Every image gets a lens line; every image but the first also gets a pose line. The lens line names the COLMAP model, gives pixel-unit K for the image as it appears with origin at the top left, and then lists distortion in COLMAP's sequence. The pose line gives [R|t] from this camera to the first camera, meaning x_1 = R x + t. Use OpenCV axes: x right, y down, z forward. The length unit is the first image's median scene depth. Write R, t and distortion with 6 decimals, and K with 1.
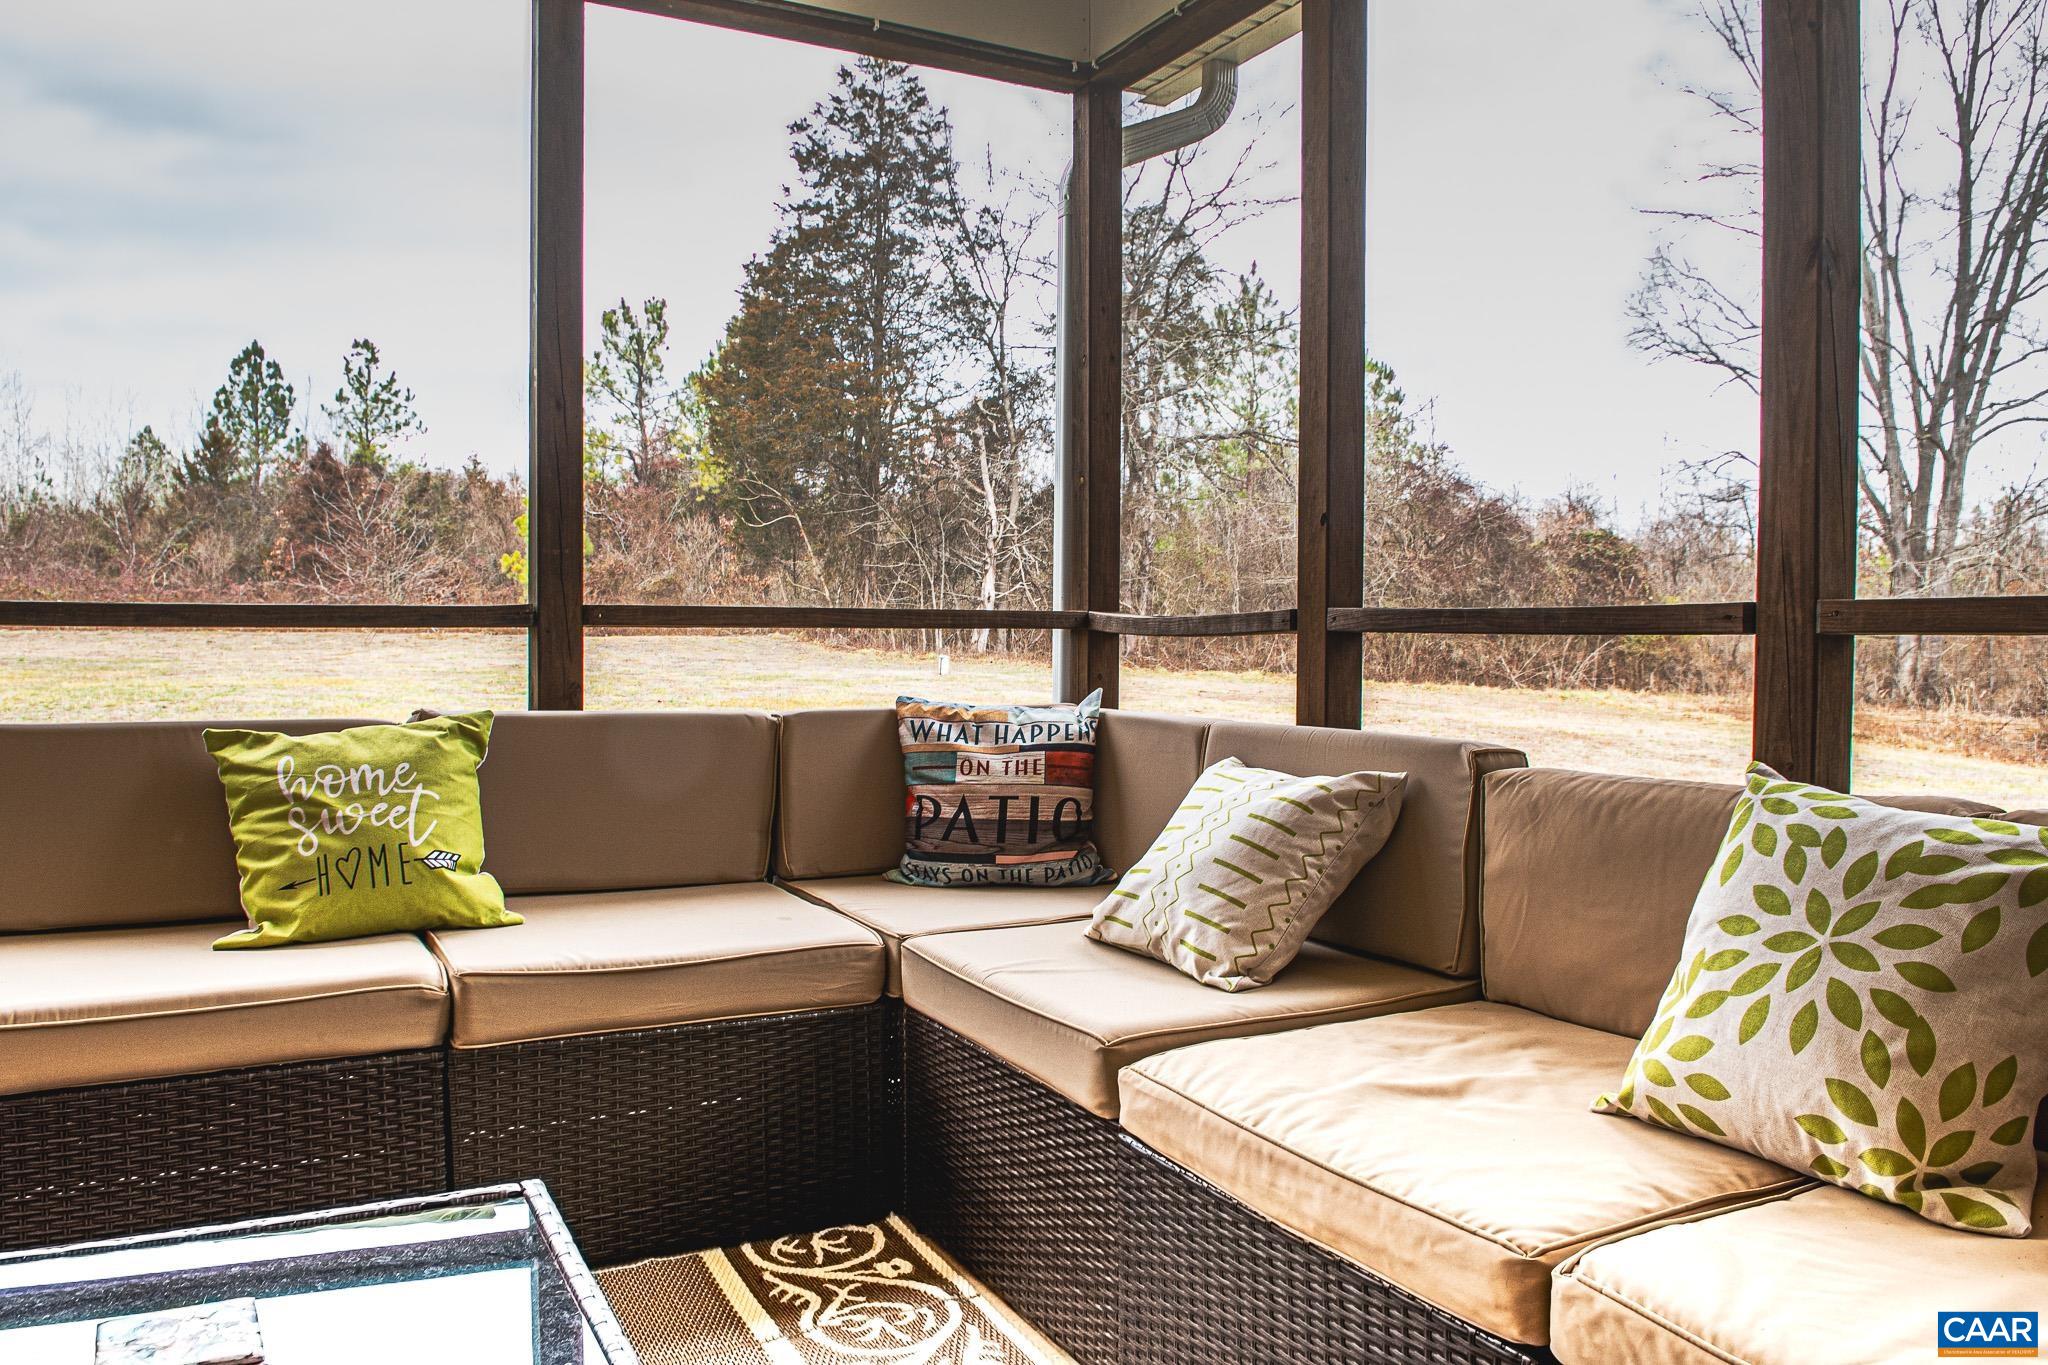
lens RADIAL K [[1512.2, 0, 1022.8], [0, 1512.2, 682.1], [0, 0, 1]] dist [-0.043370, -0.008281]
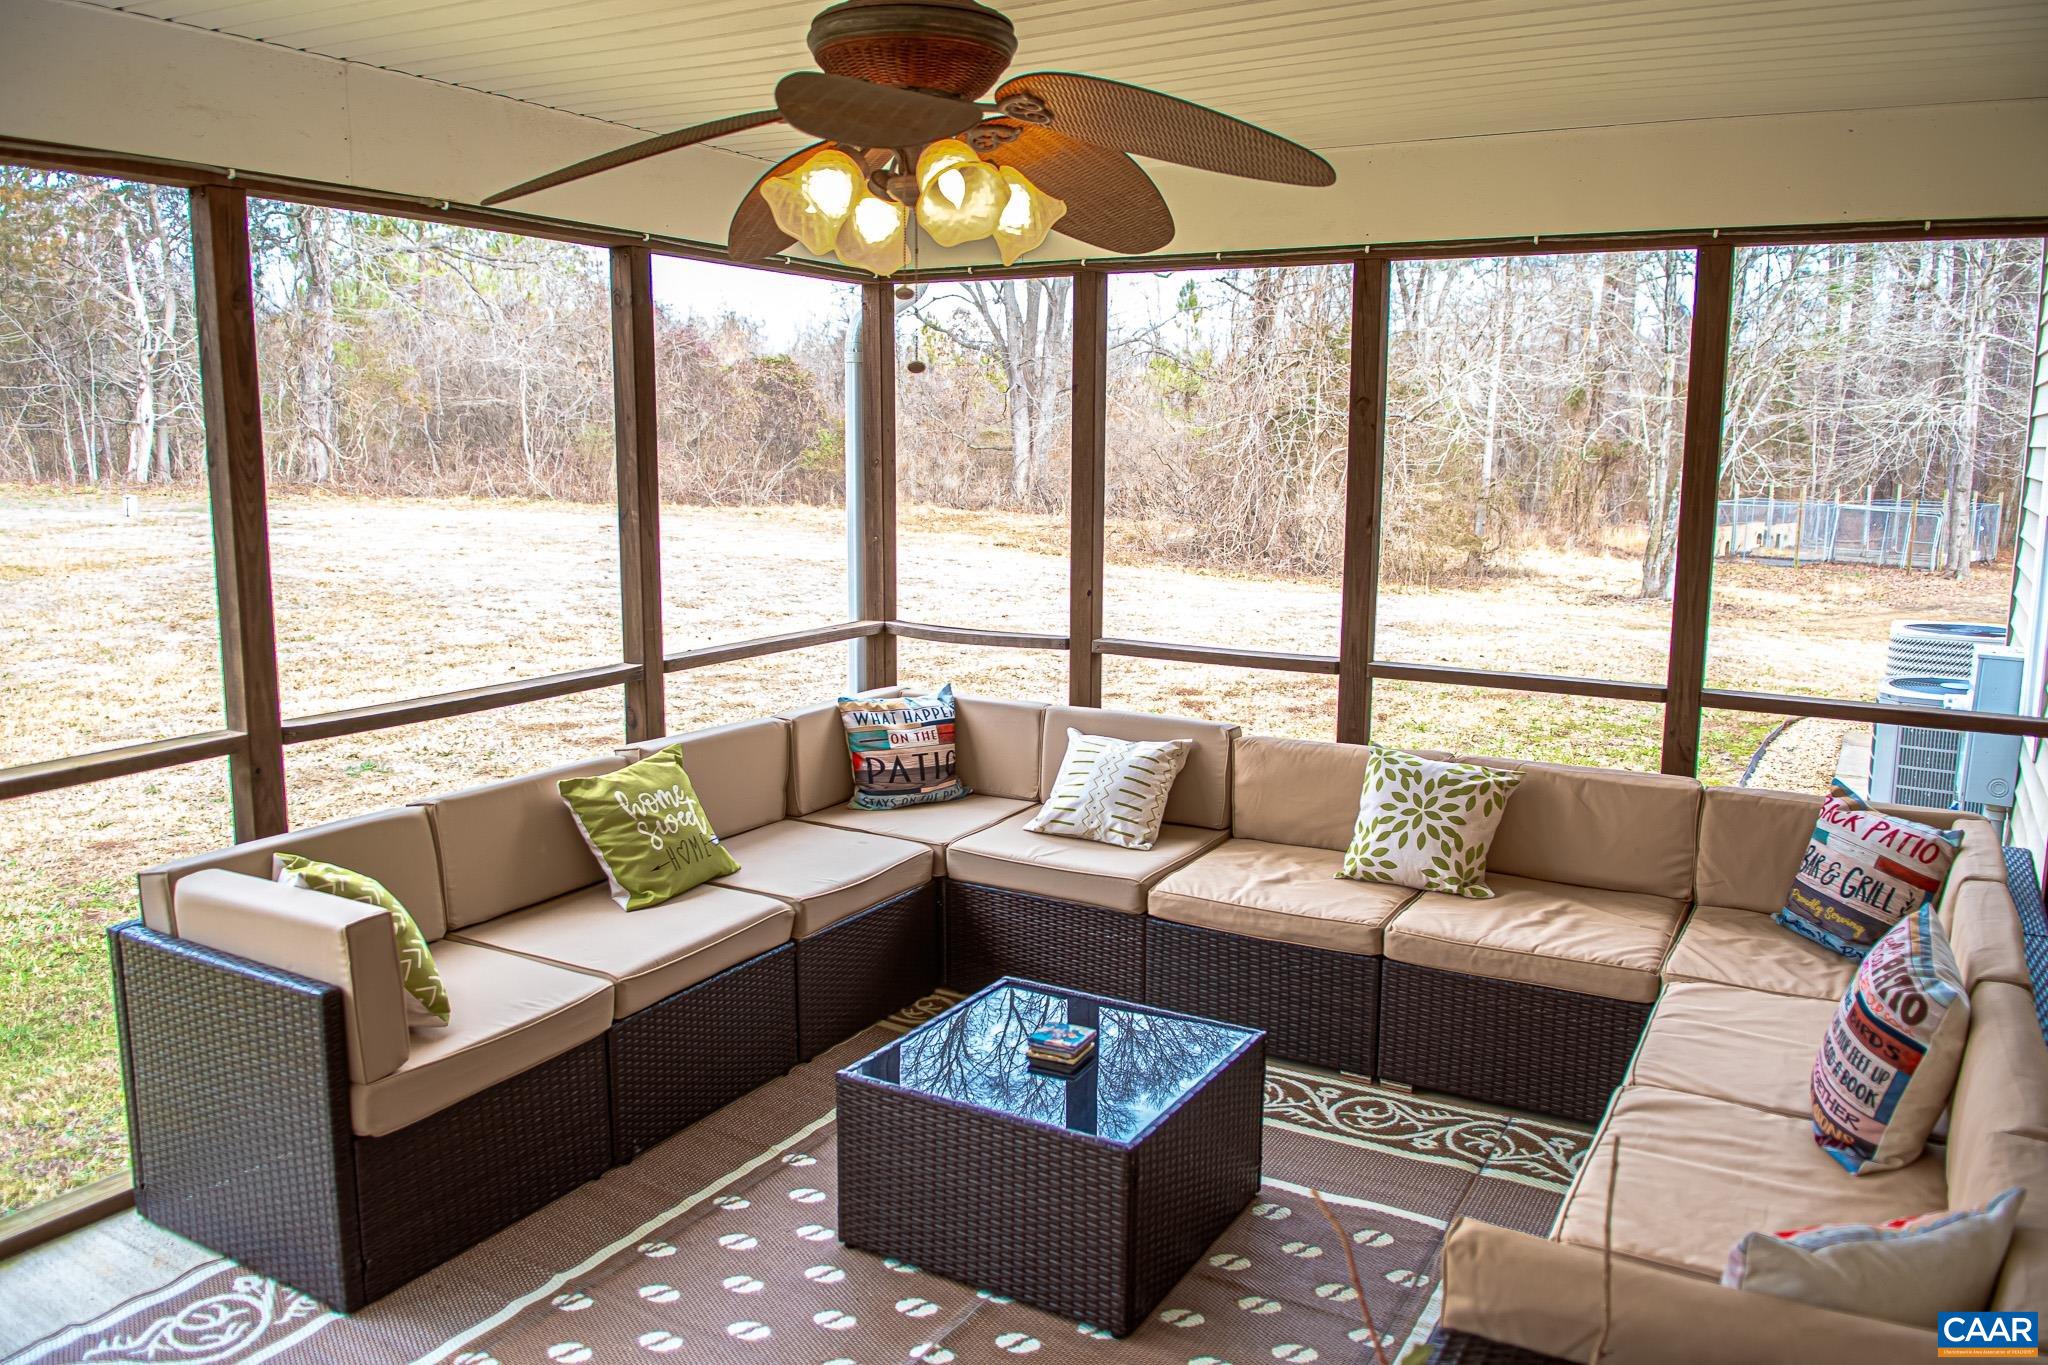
lens RADIAL K [[1512.2, 0, 1028.1], [0, 1512.2, 683.5], [0, 0, 1]] dist [-0.043370, -0.008281]
pose [[0.847644, -0.085724, 0.523594, -1.098413], [0.014322, 0.990199, 0.138930, -0.331187], [-0.530372, -0.110264, 0.840564, -0.703256]]
